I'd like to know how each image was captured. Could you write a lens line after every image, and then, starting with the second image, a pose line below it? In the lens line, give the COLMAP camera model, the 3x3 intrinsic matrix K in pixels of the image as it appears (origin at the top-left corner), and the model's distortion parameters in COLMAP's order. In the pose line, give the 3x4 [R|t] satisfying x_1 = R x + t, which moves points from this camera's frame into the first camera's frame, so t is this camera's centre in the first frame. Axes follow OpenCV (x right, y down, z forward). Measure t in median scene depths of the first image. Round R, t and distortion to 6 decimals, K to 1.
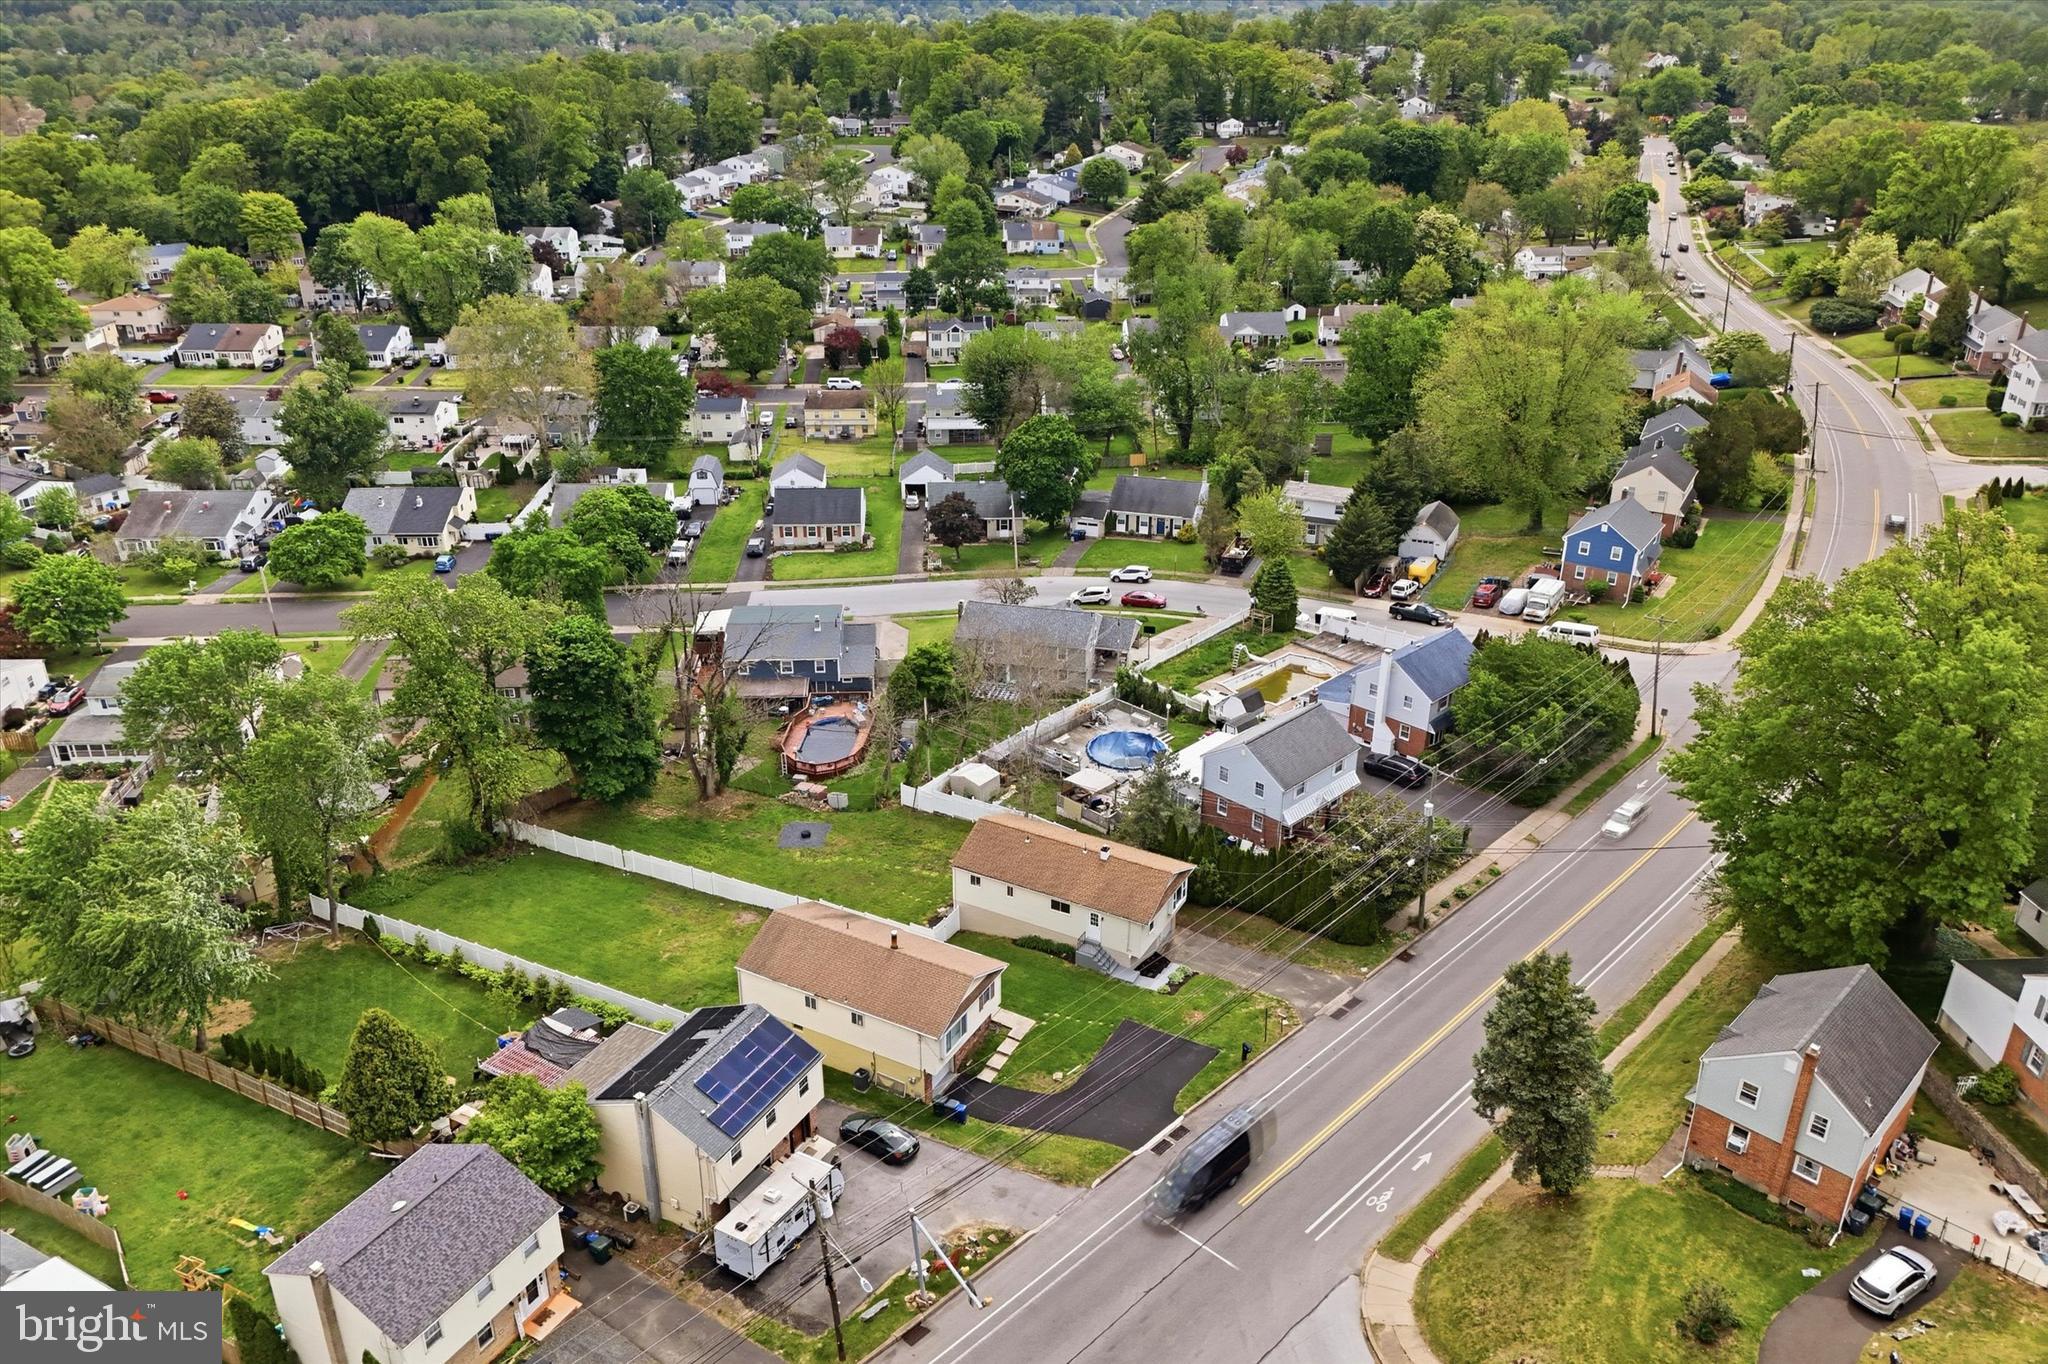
lens RADIAL K [[1500.5, 0, 1024.0], [0, 1500.5, 682.0], [0, 0, 1]] dist [0.073306, -0.064528]
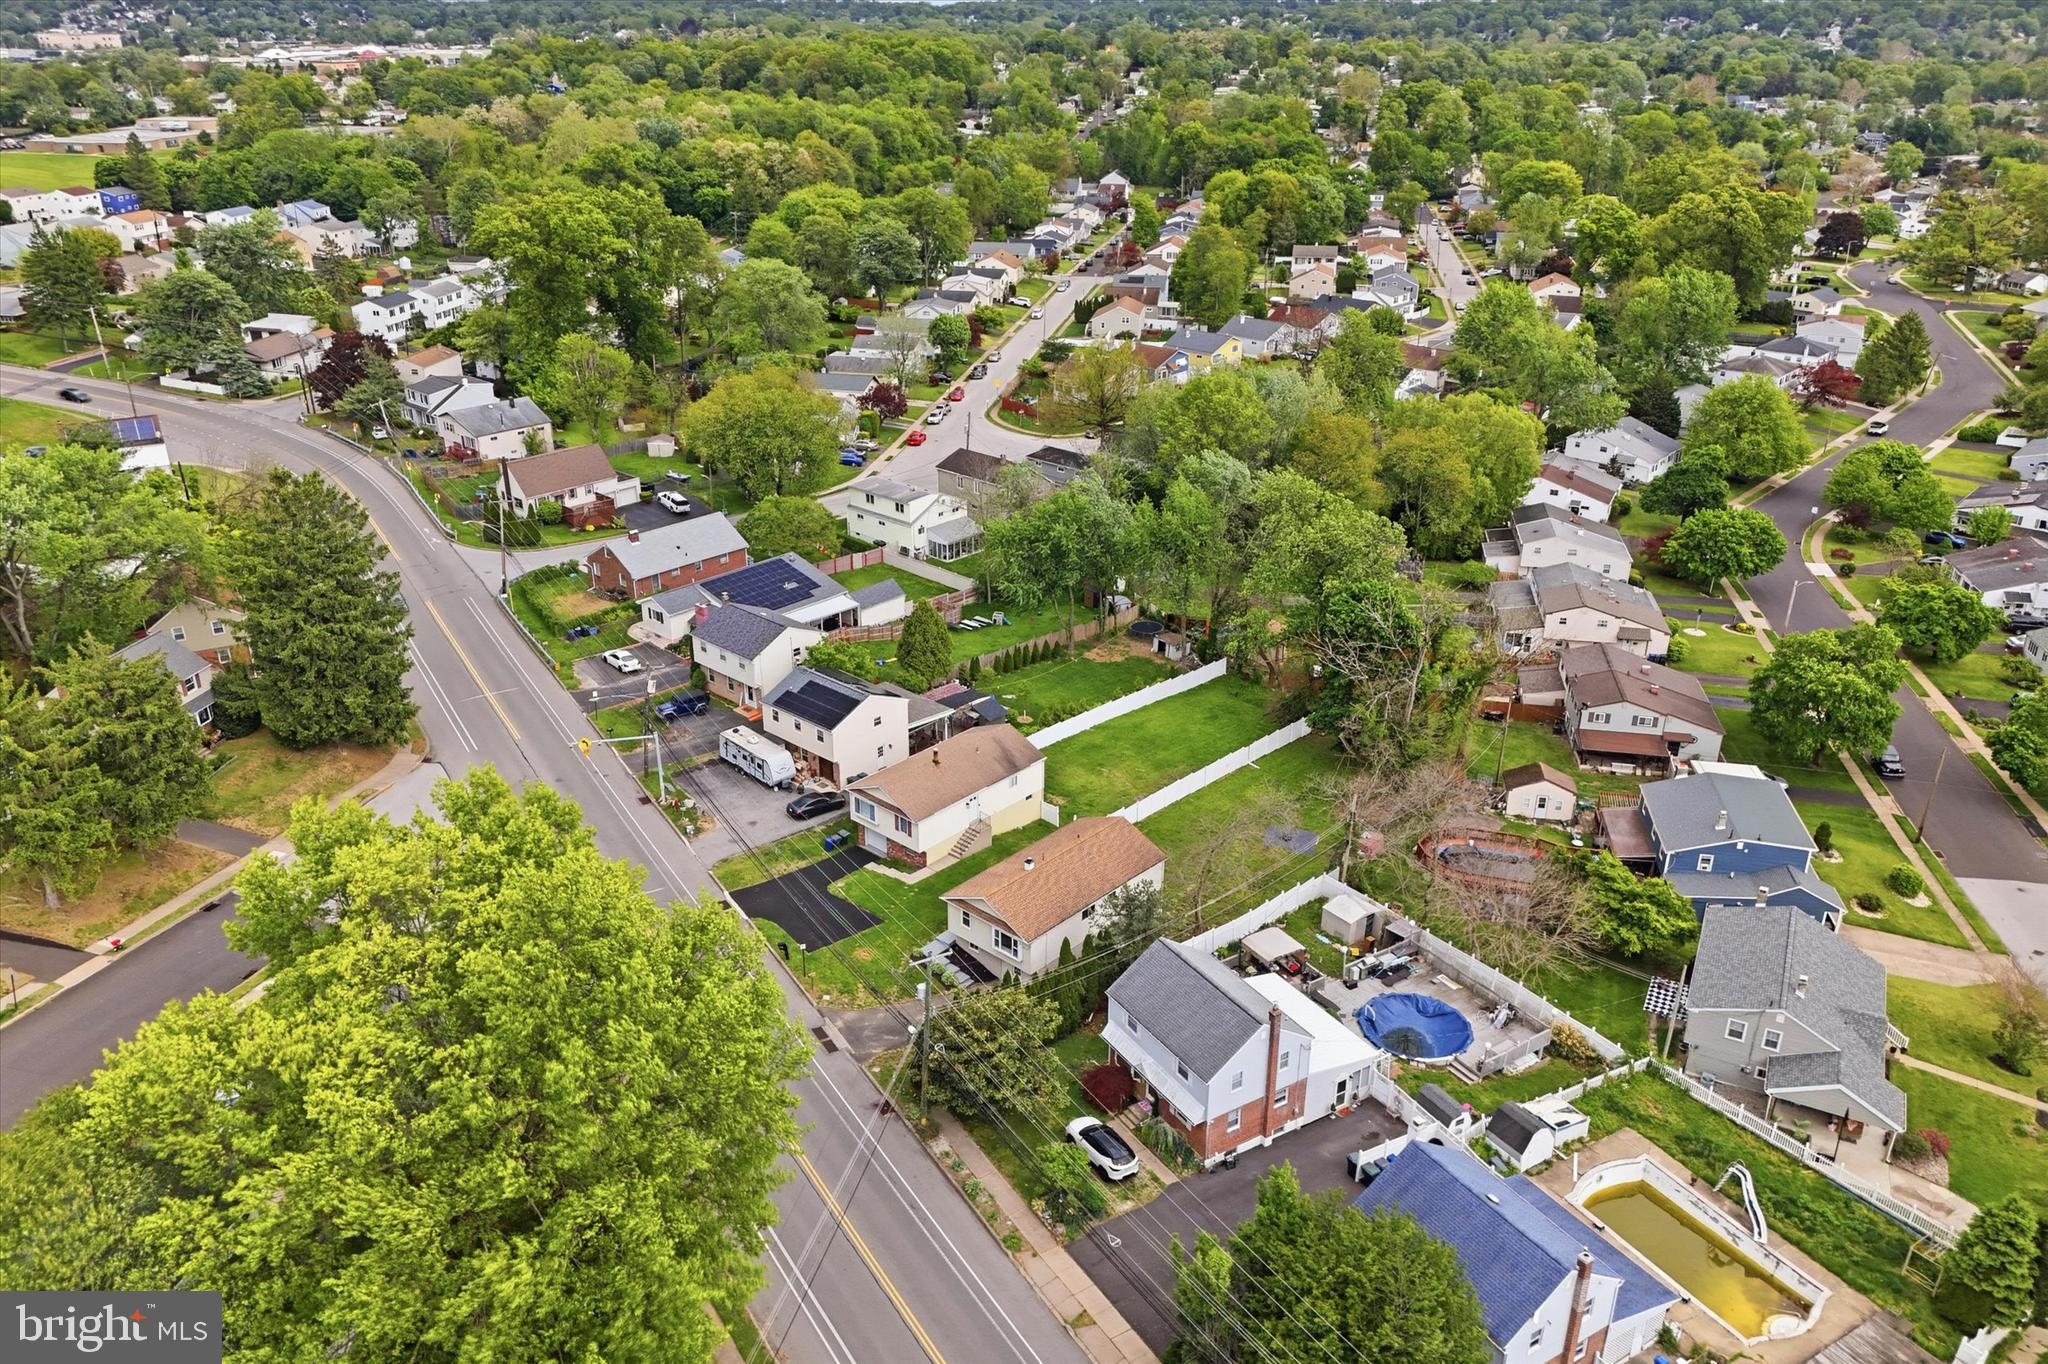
lens RADIAL K [[1504.3, 0, 1022.8], [0, 1504.3, 664.2], [0, 0, 1]] dist [0.110859, -0.160858]
pose [[-0.243382, 0.382955, -0.891129, 0.493590], [-0.412031, 0.790914, 0.452421, -0.245692], [0.878063, 0.477284, -0.034705, 0.519276]]
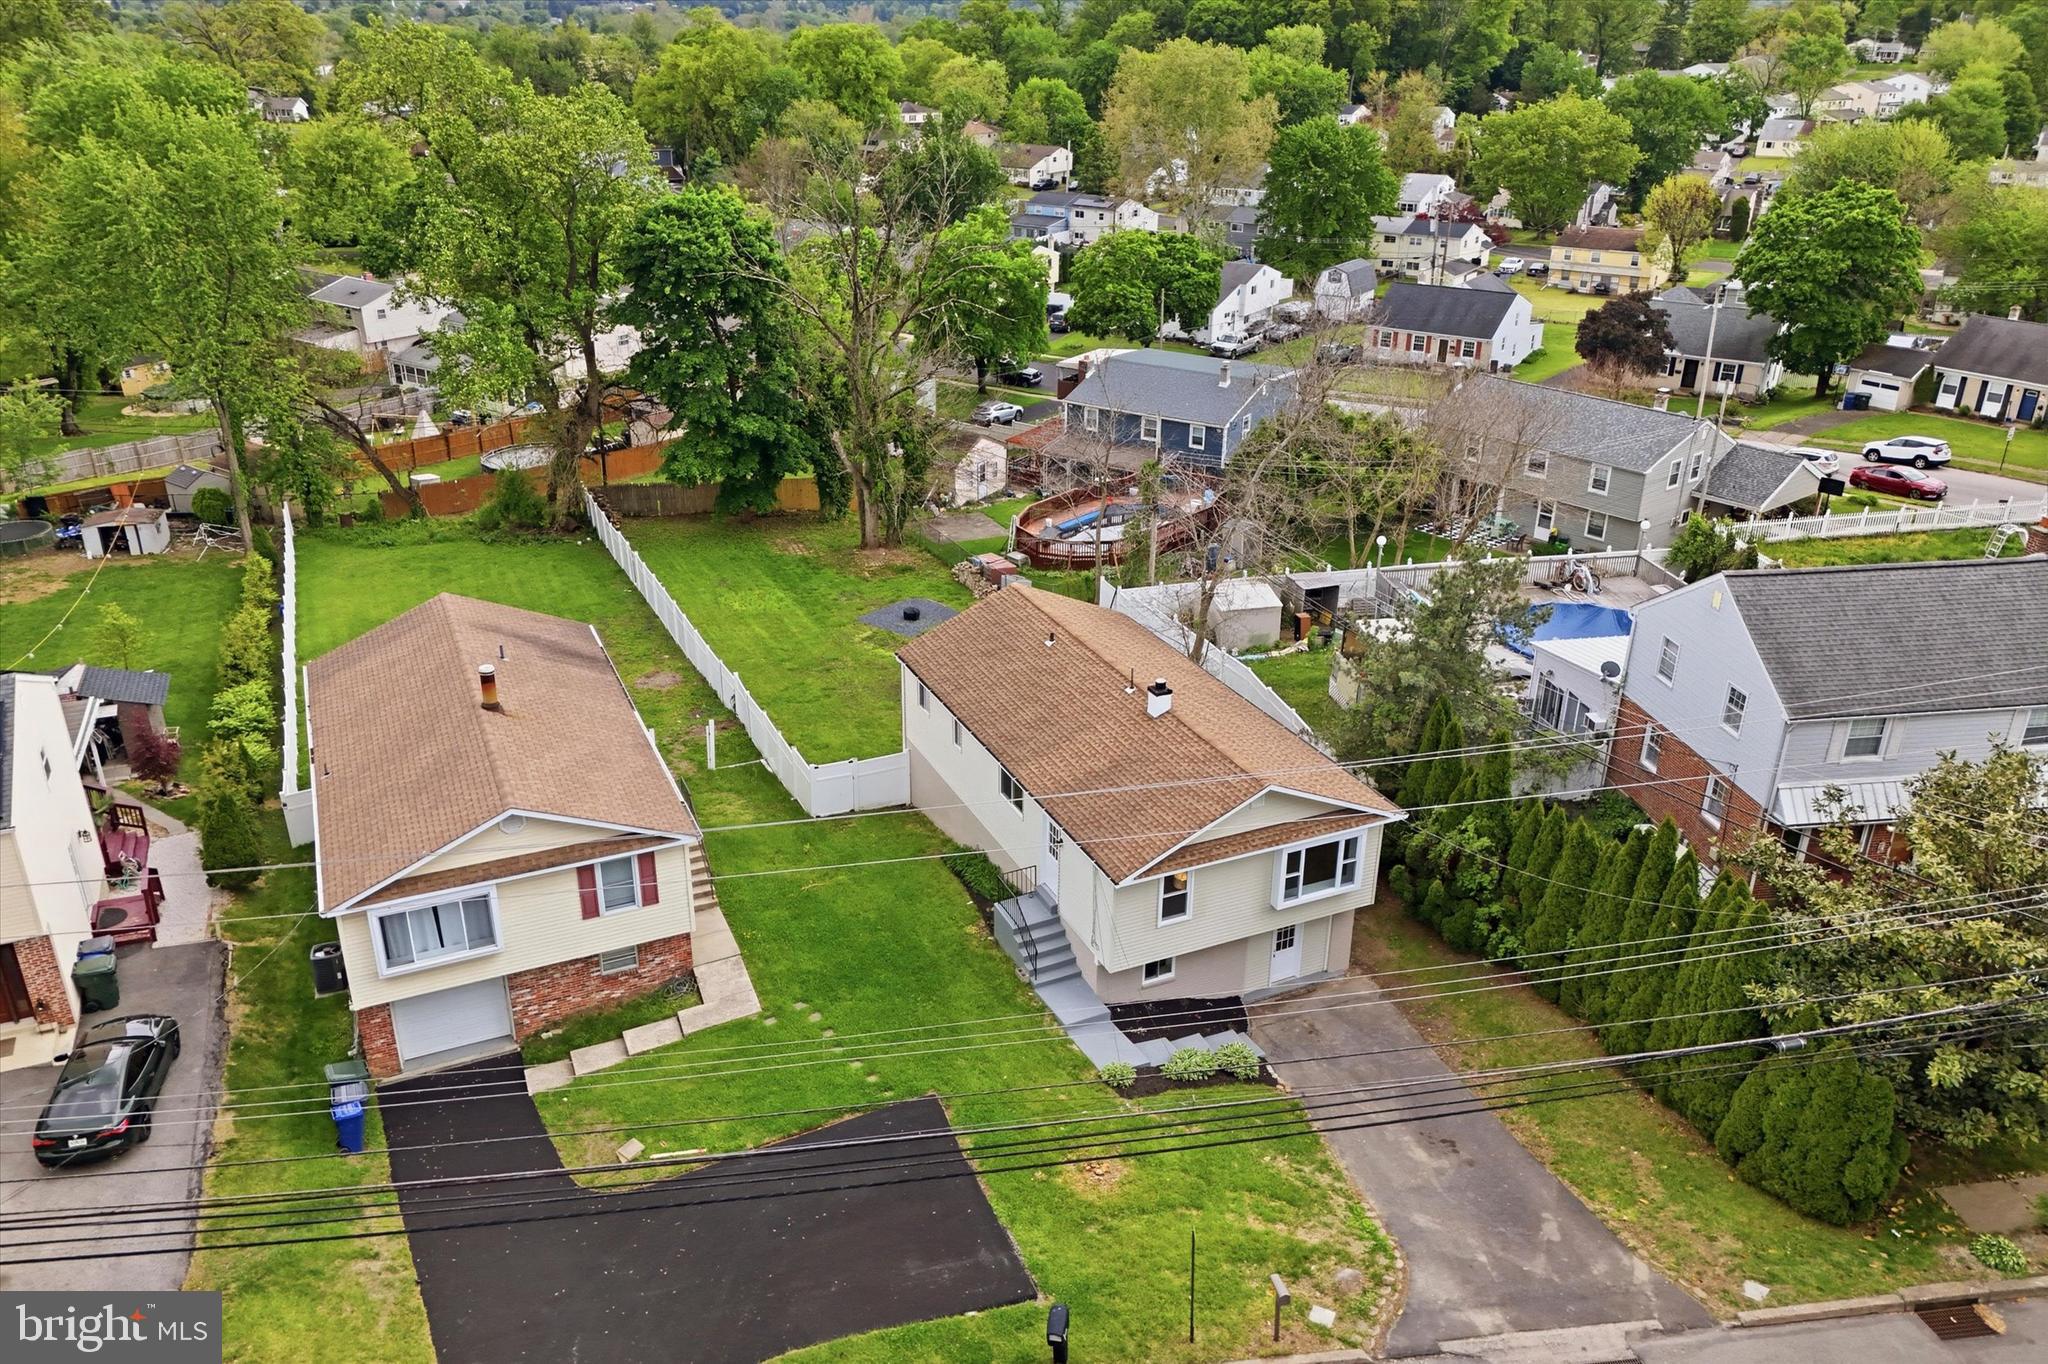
lens RADIAL K [[1506.8, 0, 1020.3], [0, 1506.8, 674.1], [0, 0, 1]] dist [0.057369, -0.029898]
pose [[0.798592, 0.246941, -0.548882, 0.128063], [-0.258533, 0.964279, 0.057678, 0.050844], [0.543518, 0.095843, 0.833908, 0.351105]]
